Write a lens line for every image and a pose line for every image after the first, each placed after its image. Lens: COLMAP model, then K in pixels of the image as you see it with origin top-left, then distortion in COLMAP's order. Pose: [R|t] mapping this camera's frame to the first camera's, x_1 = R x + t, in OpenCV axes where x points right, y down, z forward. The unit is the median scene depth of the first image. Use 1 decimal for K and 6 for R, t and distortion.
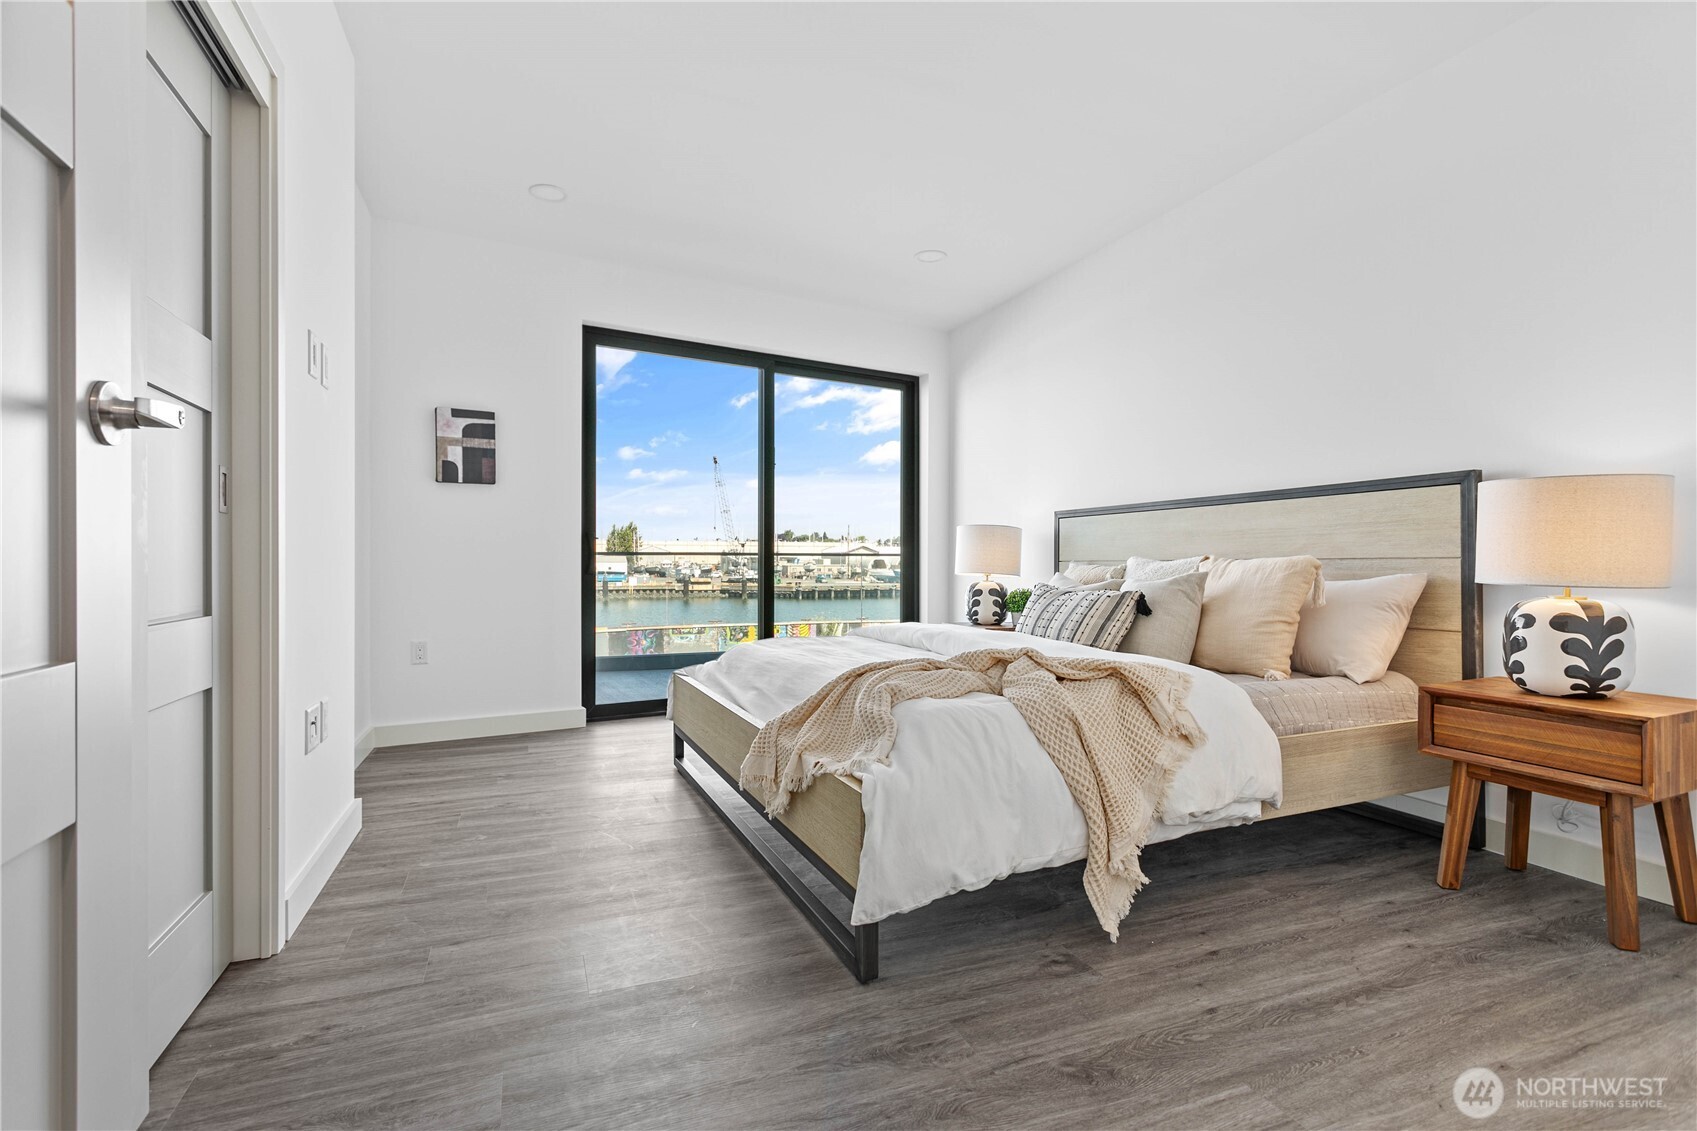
lens RADIAL K [[804.7, 0, 863.0], [0, 804.7, 540.5], [0, 0, 1]] dist [-0.000053, 0.001872]
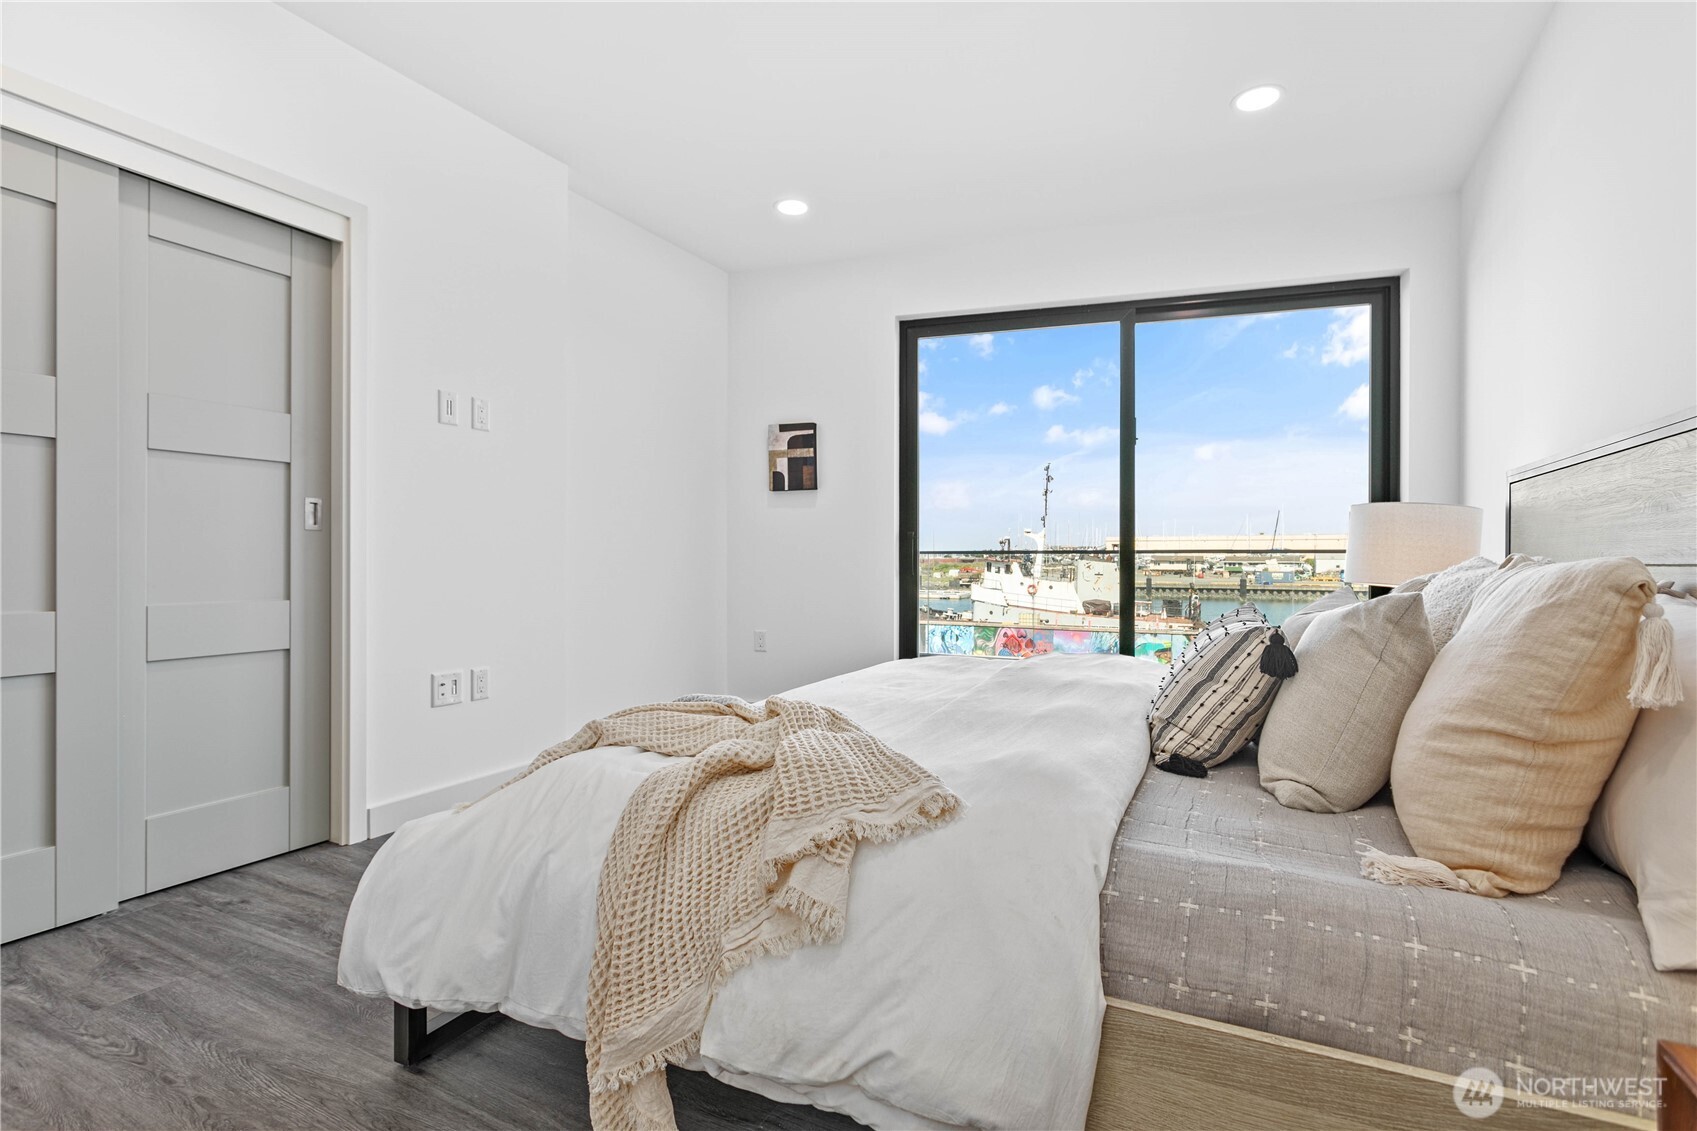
lens RADIAL K [[804.7, 0, 811.1], [0, 804.7, 544.9], [0, 0, 1]] dist [-0.000053, 0.001872]
pose [[0.642034, -0.012060, -0.766582, 0.370996], [0.018899, 0.999821, 0.000100, 0.003790], [0.766443, -0.014552, 0.642147, 0.312559]]
